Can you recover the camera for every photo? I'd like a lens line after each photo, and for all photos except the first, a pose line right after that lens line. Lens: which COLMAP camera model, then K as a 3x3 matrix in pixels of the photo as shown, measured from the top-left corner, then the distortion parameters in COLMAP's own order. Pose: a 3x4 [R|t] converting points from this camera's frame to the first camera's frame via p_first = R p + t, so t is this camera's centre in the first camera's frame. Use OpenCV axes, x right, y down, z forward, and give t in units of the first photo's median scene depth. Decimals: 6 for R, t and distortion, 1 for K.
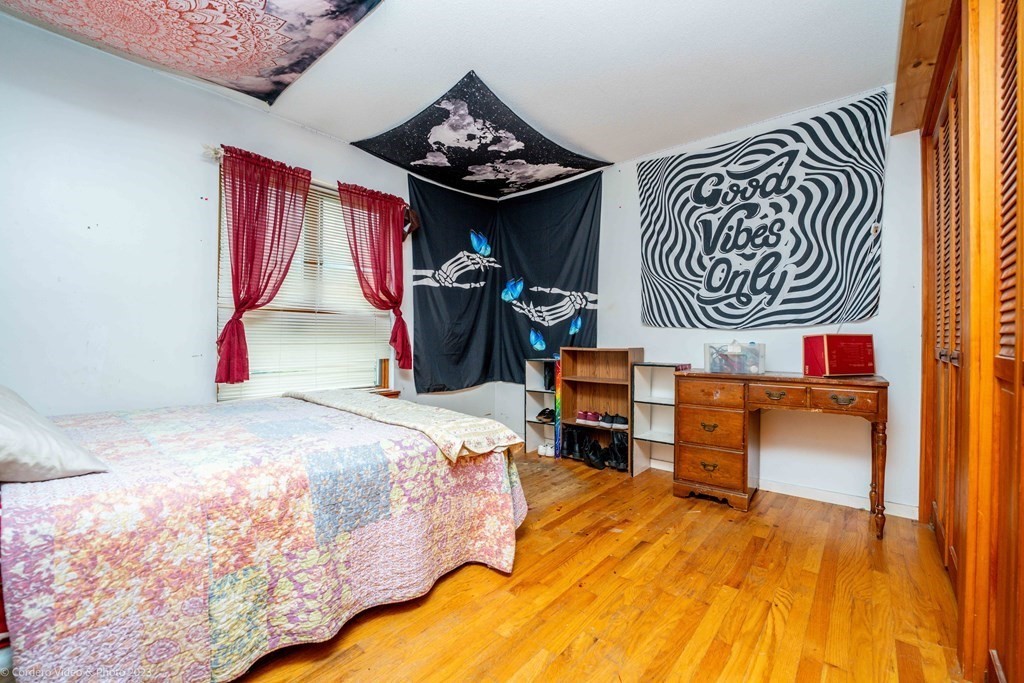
lens RADIAL K [[418.6, 0, 512.6], [0, 418.6, 340.1], [0, 0, 1]] dist [-0.029551, 0.004458]
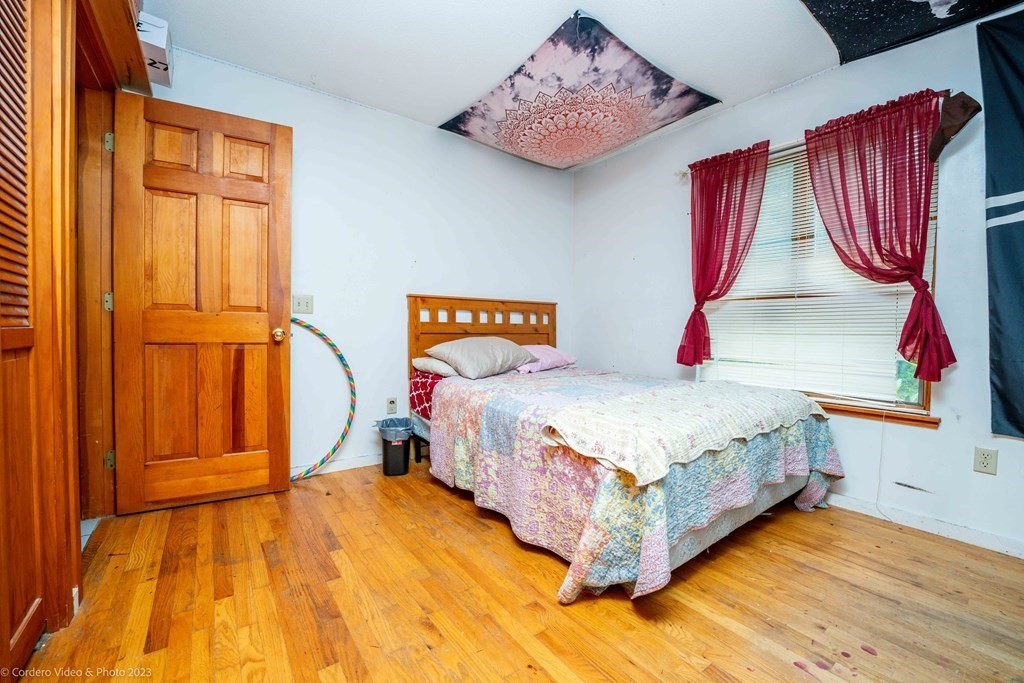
lens RADIAL K [[418.6, 0, 512.6], [0, 418.6, 340.1], [0, 0, 1]] dist [-0.029551, 0.004458]
pose [[-0.222961, 0.019397, -0.974634, 0.514439], [-0.016663, 0.999580, 0.023705, 0.011439], [0.974685, 0.021525, -0.222545, 0.678081]]
